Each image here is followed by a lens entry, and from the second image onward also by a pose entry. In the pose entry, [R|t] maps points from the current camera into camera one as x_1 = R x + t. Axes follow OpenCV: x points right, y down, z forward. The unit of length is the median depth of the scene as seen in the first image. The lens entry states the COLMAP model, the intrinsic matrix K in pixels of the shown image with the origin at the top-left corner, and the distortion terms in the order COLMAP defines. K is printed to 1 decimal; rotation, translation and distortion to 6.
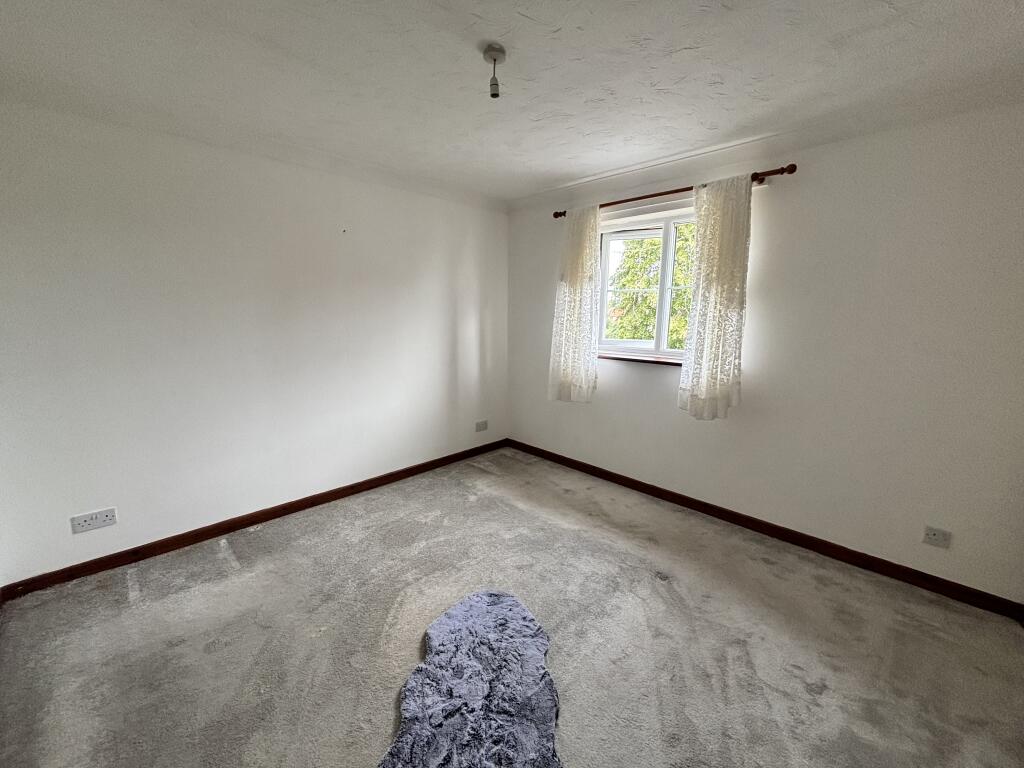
lens RADIAL K [[410.8, 0, 511.3], [0, 410.8, 378.8], [0, 0, 1]] dist [0.008121, -0.000496]
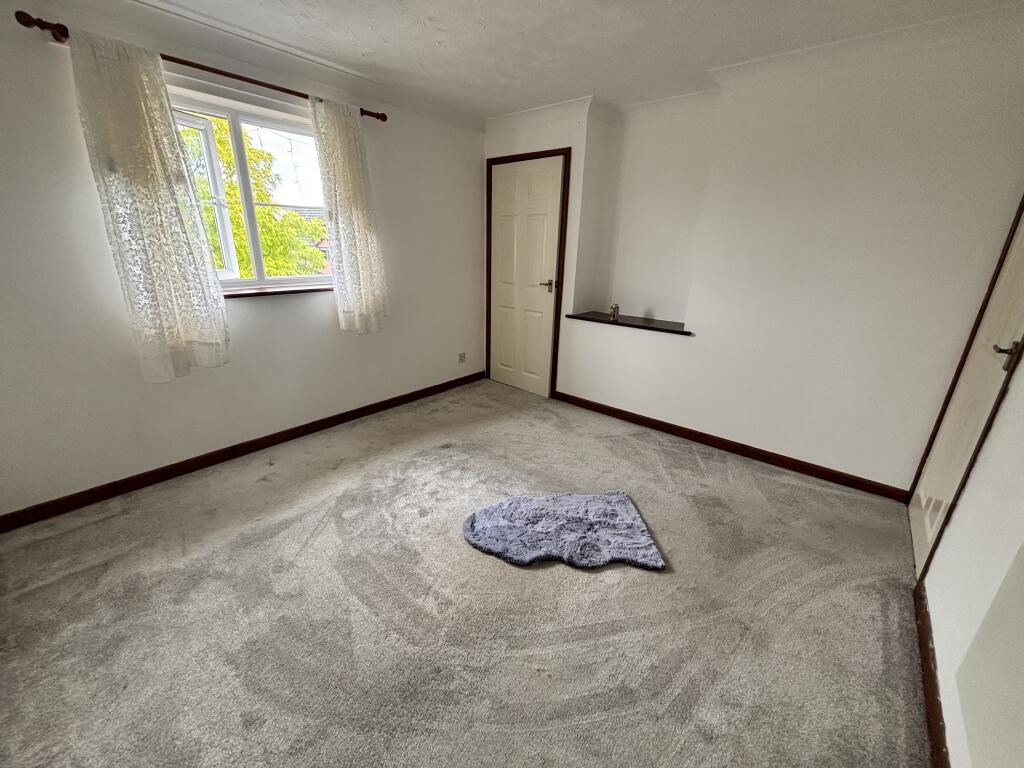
lens RADIAL K [[412.2, 0, 512.0], [0, 412.2, 384.0], [0, 0, 1]] dist [0.001571, -0.000127]
pose [[-0.085071, -0.337398, 0.937510, -0.650214], [0.137821, 0.927892, 0.346442, -0.109058], [-0.986797, 0.158681, -0.032437, 0.627380]]
